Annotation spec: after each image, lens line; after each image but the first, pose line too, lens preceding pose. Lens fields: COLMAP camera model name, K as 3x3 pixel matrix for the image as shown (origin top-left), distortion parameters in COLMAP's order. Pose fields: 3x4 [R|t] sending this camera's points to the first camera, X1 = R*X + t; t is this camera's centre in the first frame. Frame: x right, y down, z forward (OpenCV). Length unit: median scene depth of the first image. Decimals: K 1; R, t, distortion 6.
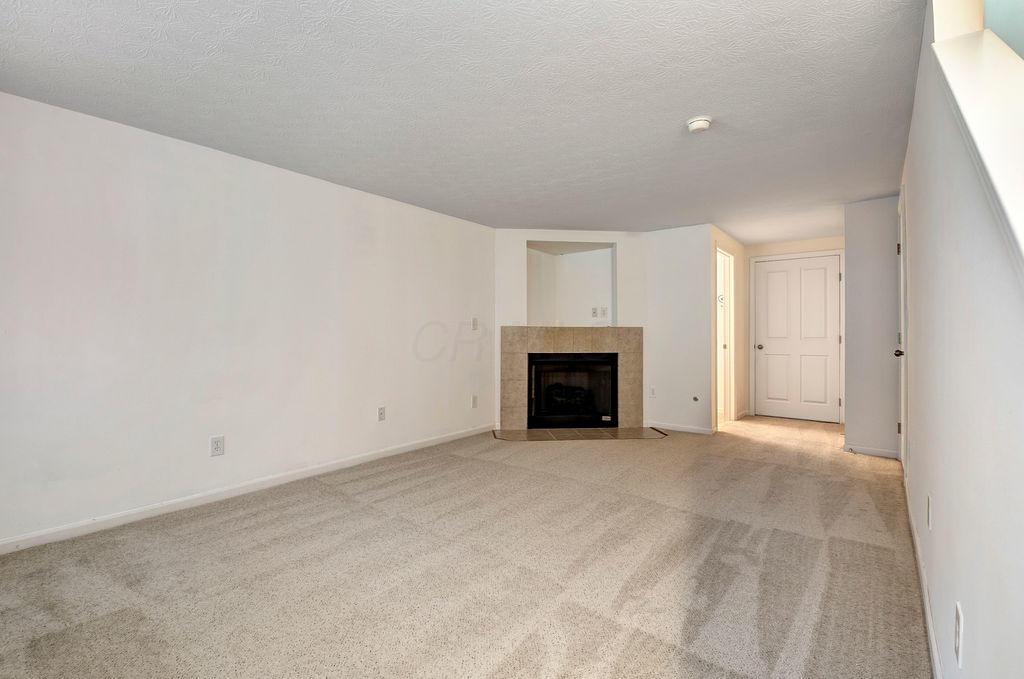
lens RADIAL K [[456.2, 0, 511.4], [0, 456.2, 336.5], [0, 0, 1]] dist [0.007874, -0.008751]
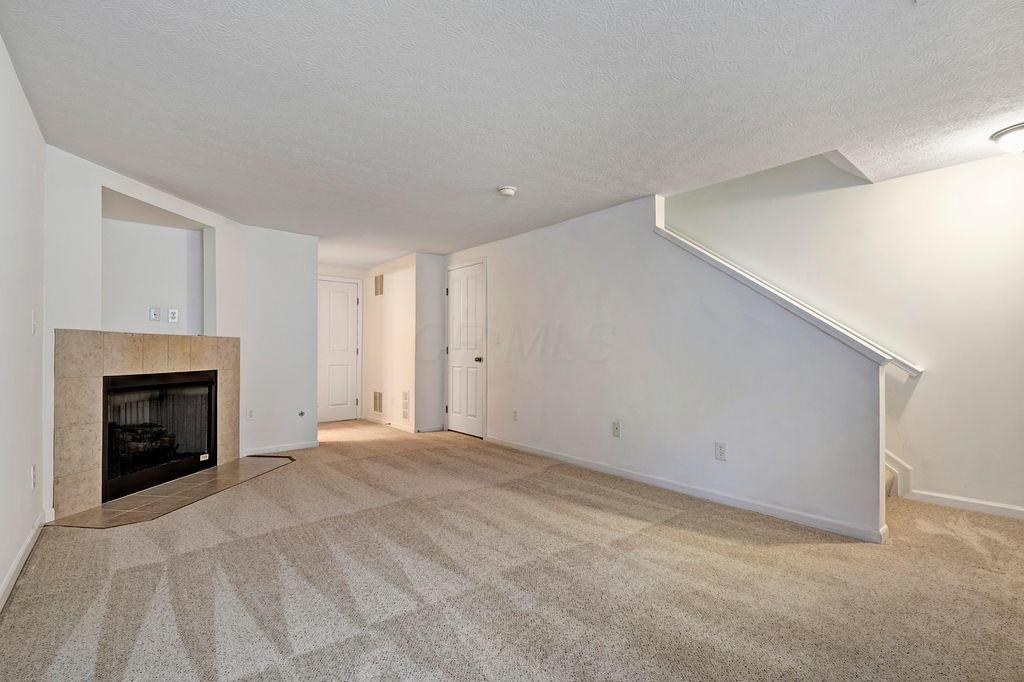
lens RADIAL K [[456.2, 0, 512.3], [0, 456.2, 345.3], [0, 0, 1]] dist [0.007874, -0.008751]
pose [[0.190730, 0.012876, 0.981558, -0.445242], [-0.000165, 0.999914, -0.013084, 0.004266], [-0.981642, 0.002333, 0.190716, 0.362121]]
